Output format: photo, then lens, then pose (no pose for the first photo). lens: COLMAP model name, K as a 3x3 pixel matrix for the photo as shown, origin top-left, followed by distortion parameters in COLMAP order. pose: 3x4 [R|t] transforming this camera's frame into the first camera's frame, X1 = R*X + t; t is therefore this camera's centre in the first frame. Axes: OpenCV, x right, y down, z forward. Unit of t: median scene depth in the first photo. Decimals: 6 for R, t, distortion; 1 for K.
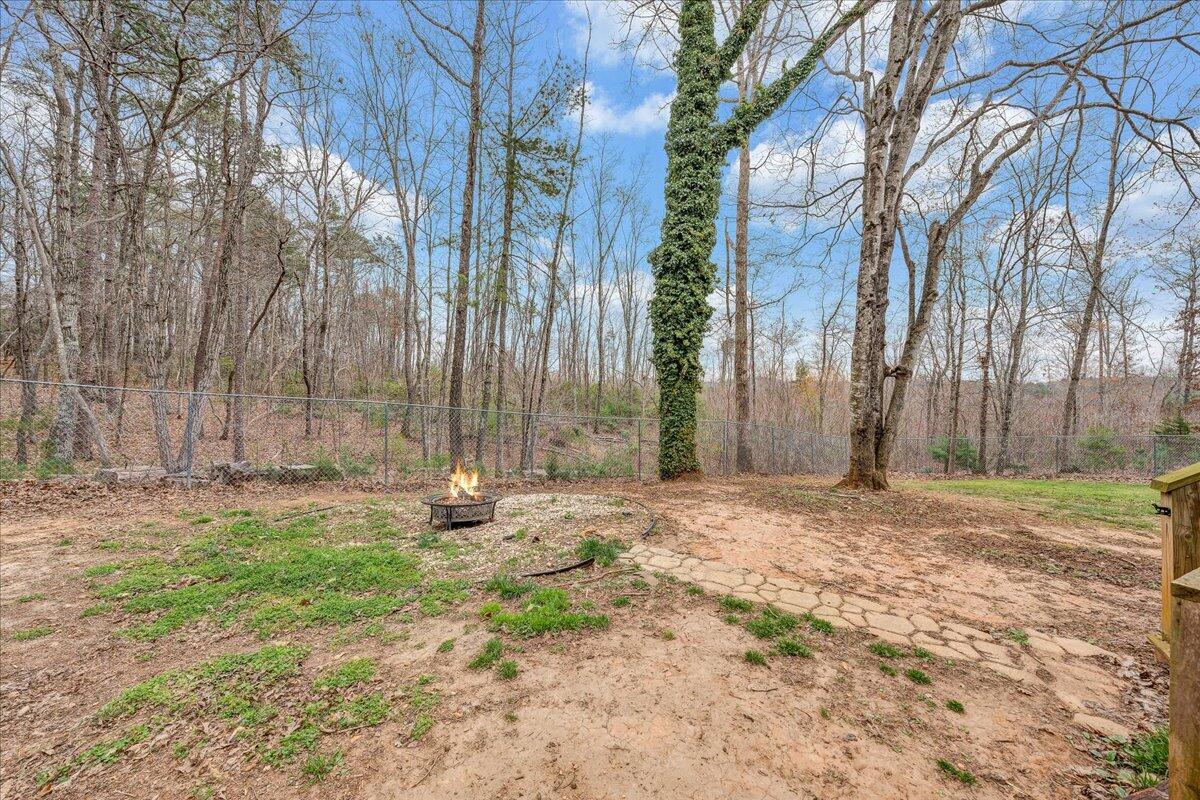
lens RADIAL K [[422.3, 0, 607.2], [0, 422.3, 388.4], [0, 0, 1]] dist [-0.001686, -0.000049]
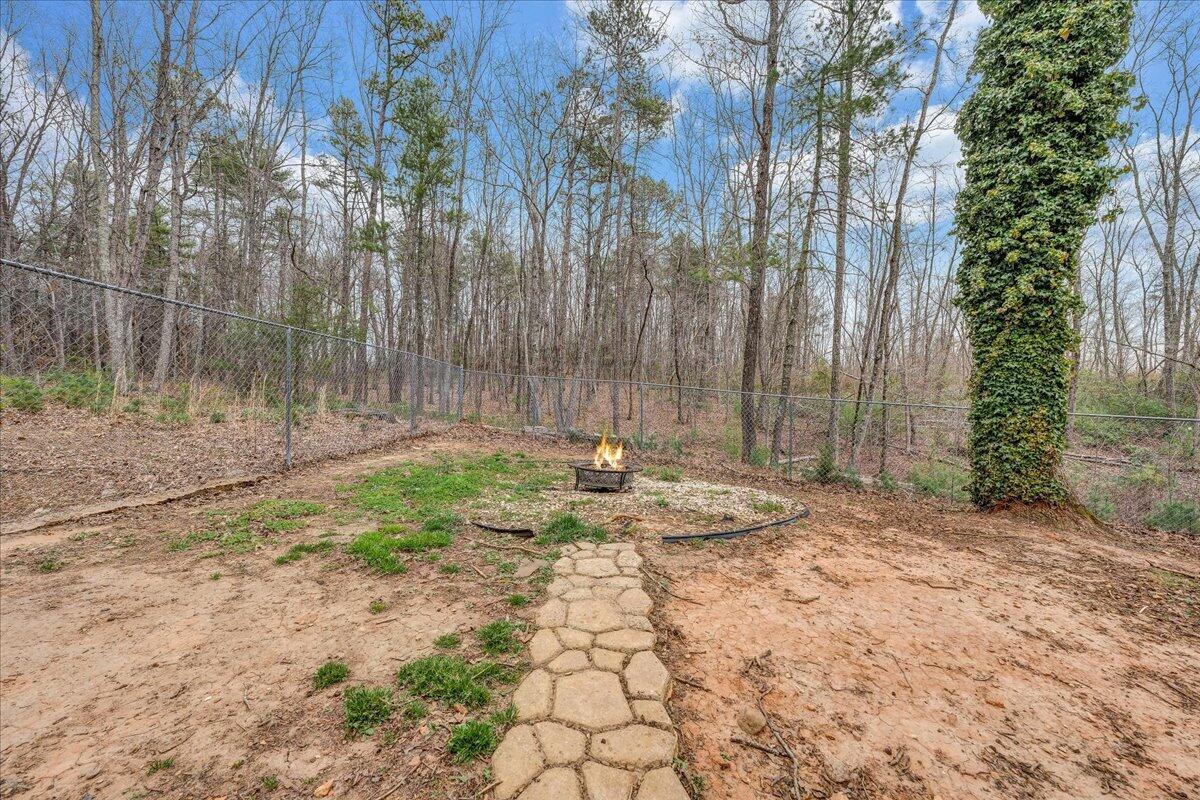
lens RADIAL K [[411.5, 0, 603.5], [0, 411.5, 396.6], [0, 0, 1]] dist [-0.001302, -0.000080]
pose [[0.551524, -0.018836, -0.833946, 0.488203], [0.021695, 0.999731, -0.008233, 0.088907], [0.833877, -0.013552, 0.551785, 0.428981]]
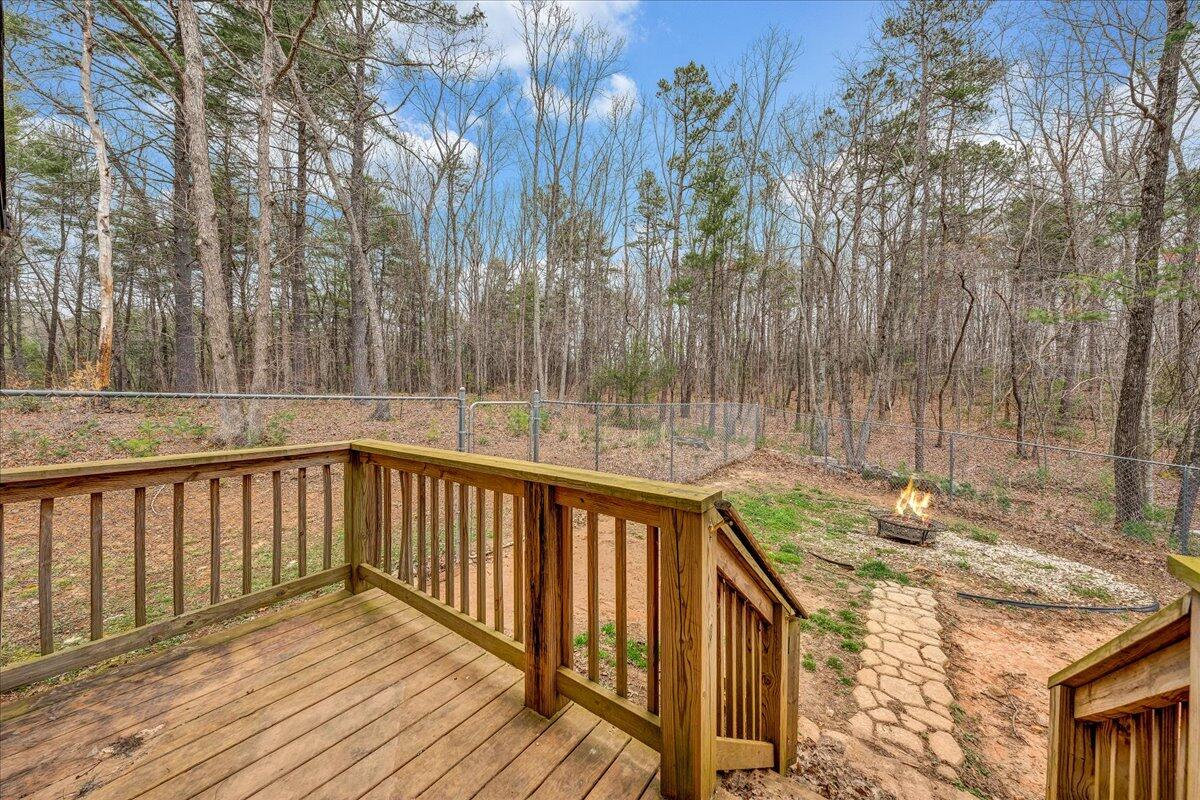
lens RADIAL K [[411.5, 0, 603.5], [0, 411.5, 396.6], [0, 0, 1]] dist [-0.001302, -0.000080]
pose [[-0.041027, -0.023542, -0.998881, 0.910594], [0.006022, 0.999698, -0.023808, -0.094392], [0.999140, -0.006992, -0.040873, 0.140368]]
